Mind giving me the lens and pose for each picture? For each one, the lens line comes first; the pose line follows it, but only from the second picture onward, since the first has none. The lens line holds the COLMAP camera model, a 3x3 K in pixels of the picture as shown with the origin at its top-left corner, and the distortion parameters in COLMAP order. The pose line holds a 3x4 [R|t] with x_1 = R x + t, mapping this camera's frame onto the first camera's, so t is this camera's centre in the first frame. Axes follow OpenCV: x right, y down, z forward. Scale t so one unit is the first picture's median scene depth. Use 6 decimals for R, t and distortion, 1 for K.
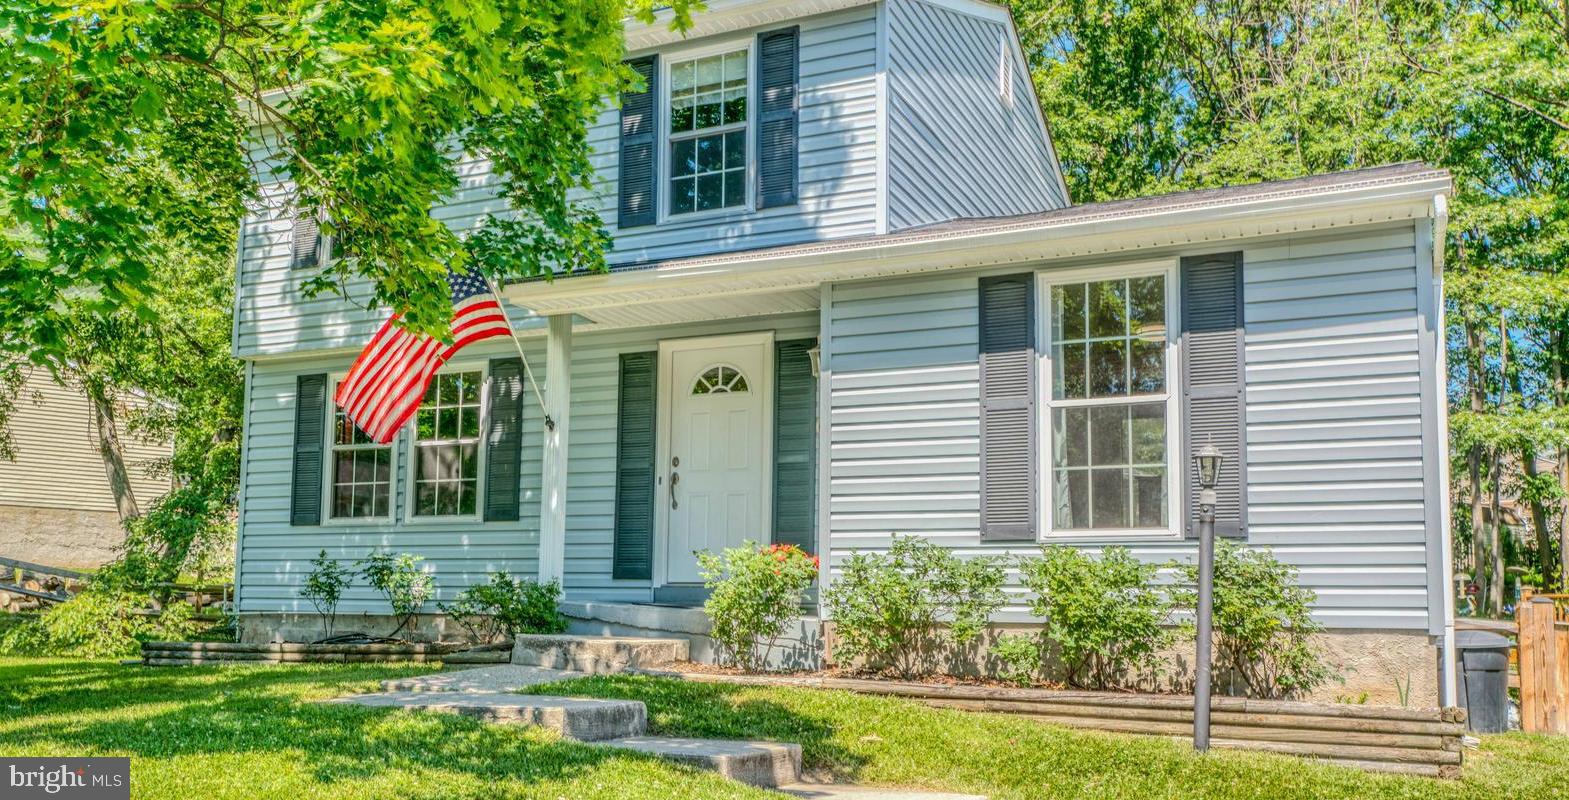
lens RADIAL K [[1391.4, 0, 654.9], [0, 1391.4, 502.7], [0, 0, 1]] dist [-0.019806, 0.047843]
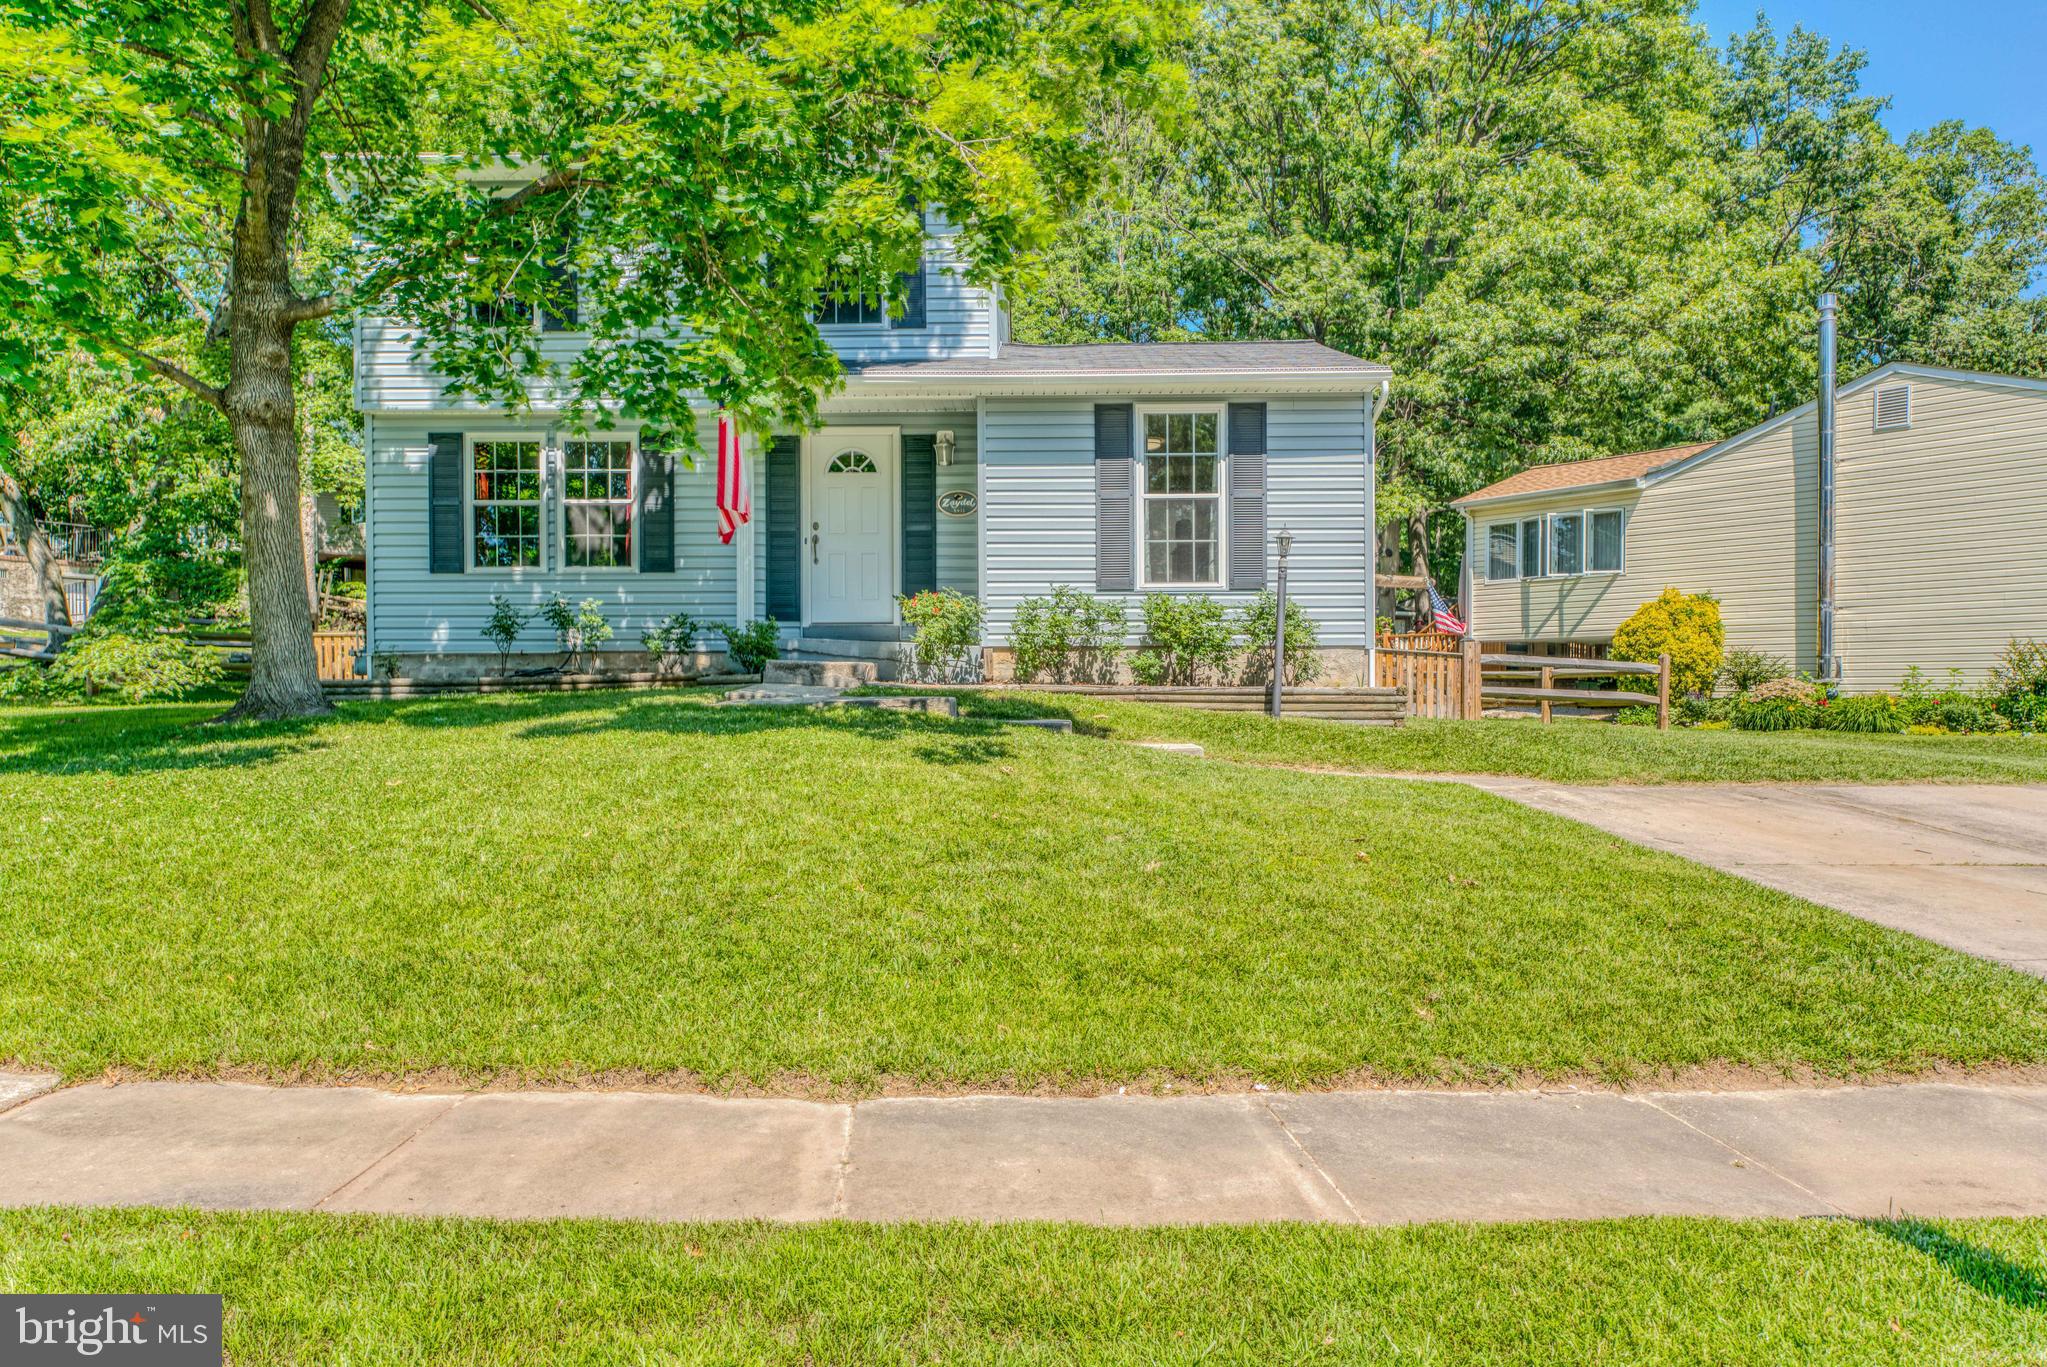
lens RADIAL K [[1368.2, 0, 1018.9], [0, 1368.2, 691.6], [0, 0, 1]] dist [0.020733, 0.000500]
pose [[0.890294, -0.023348, 0.454787, -0.394484], [-0.018007, 0.996099, 0.086389, 0.008880], [-0.455030, -0.085101, 0.886400, -0.188107]]
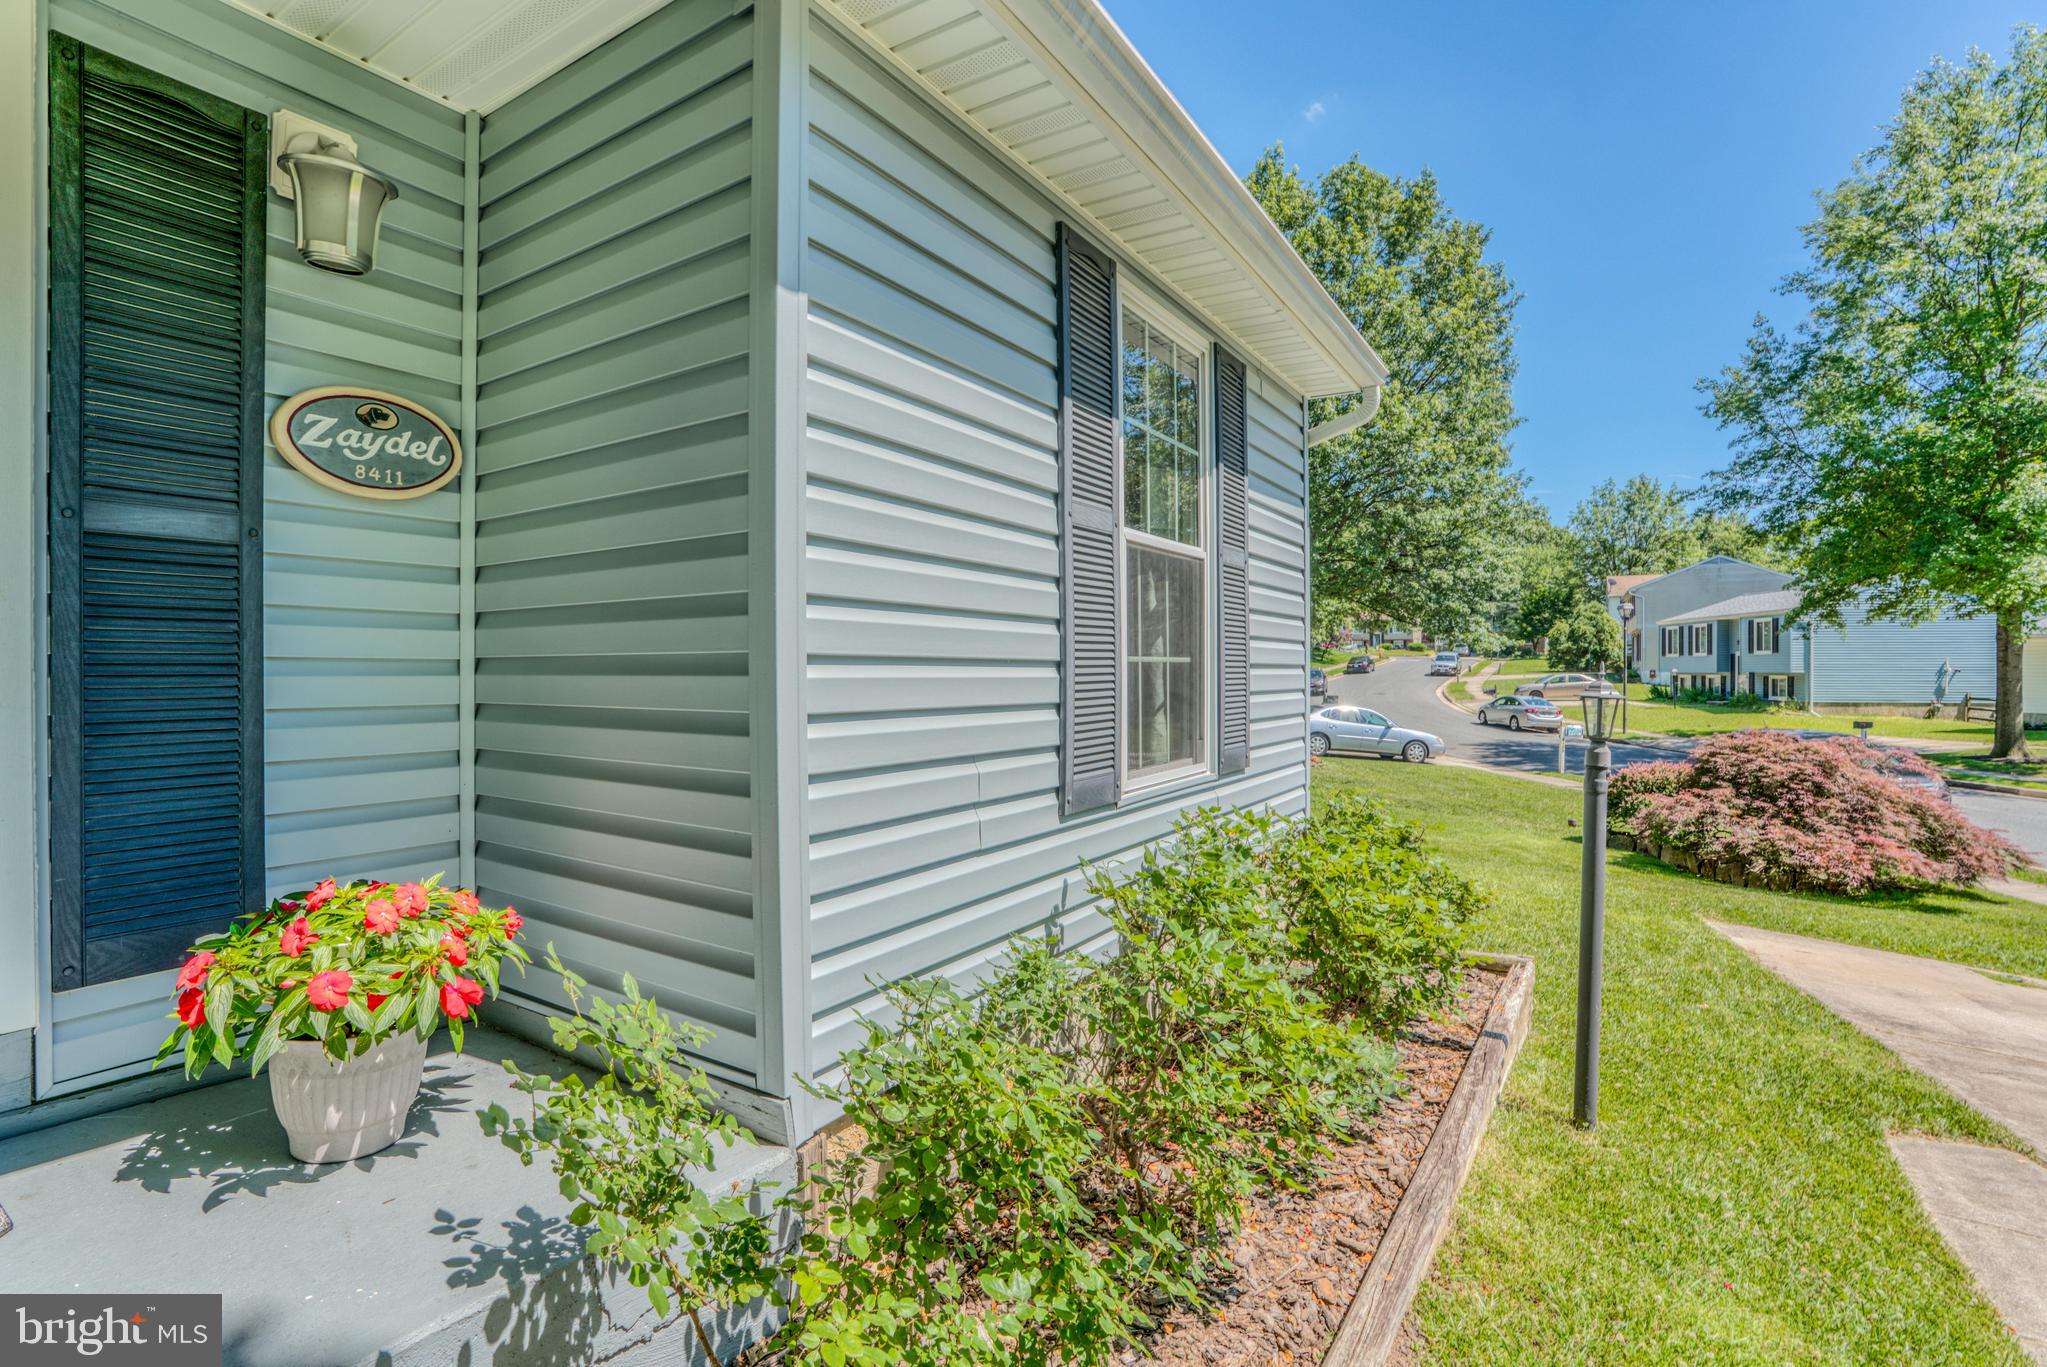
lens RADIAL K [[960.5, 0, 1018.3], [0, 960.5, 680.9], [0, 0, 1]] dist [-0.064046, 0.021874]
pose [[0.105314, -0.023392, 0.994164, -0.059010], [-0.085848, 0.995777, 0.032524, -0.020485], [-0.990727, -0.088772, 0.102862, 0.798978]]
